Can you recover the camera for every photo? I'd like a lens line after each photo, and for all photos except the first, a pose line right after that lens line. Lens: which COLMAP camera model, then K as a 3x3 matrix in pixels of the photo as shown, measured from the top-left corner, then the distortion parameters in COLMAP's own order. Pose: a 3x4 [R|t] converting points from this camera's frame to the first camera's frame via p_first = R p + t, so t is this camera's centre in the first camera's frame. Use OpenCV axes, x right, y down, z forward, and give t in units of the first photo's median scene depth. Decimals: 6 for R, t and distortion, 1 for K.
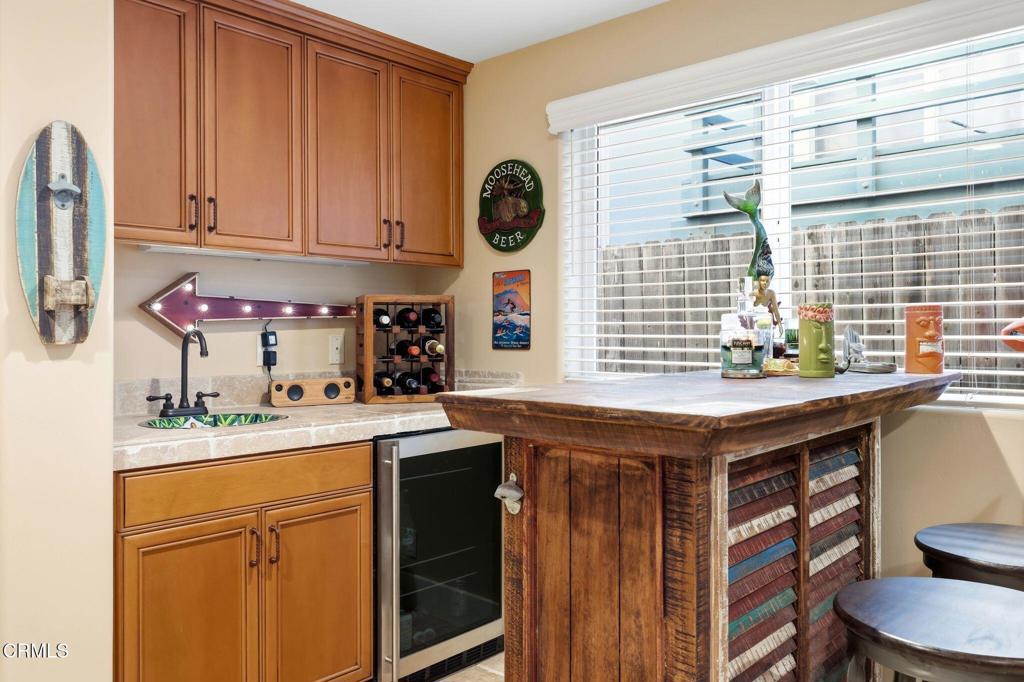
lens RADIAL K [[786.8, 0, 512.0], [0, 786.8, 341.0], [0, 0, 1]] dist [0.003067, 0.001501]
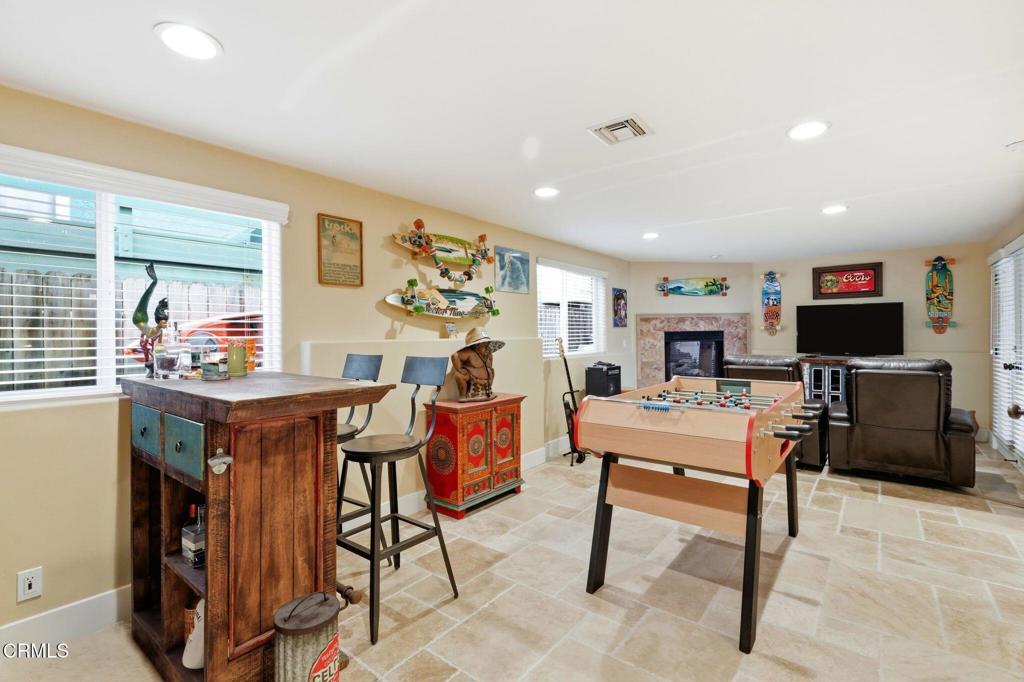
lens RADIAL K [[455.0, 0, 519.3], [0, 455.0, 336.5], [0, 0, 1]] dist [-0.000981, 0.000141]
pose [[-0.089757, 0.002467, 0.995961, -1.059451], [0.019491, 0.999810, -0.000720, -0.051162], [-0.995773, 0.019348, -0.089788, 0.511523]]
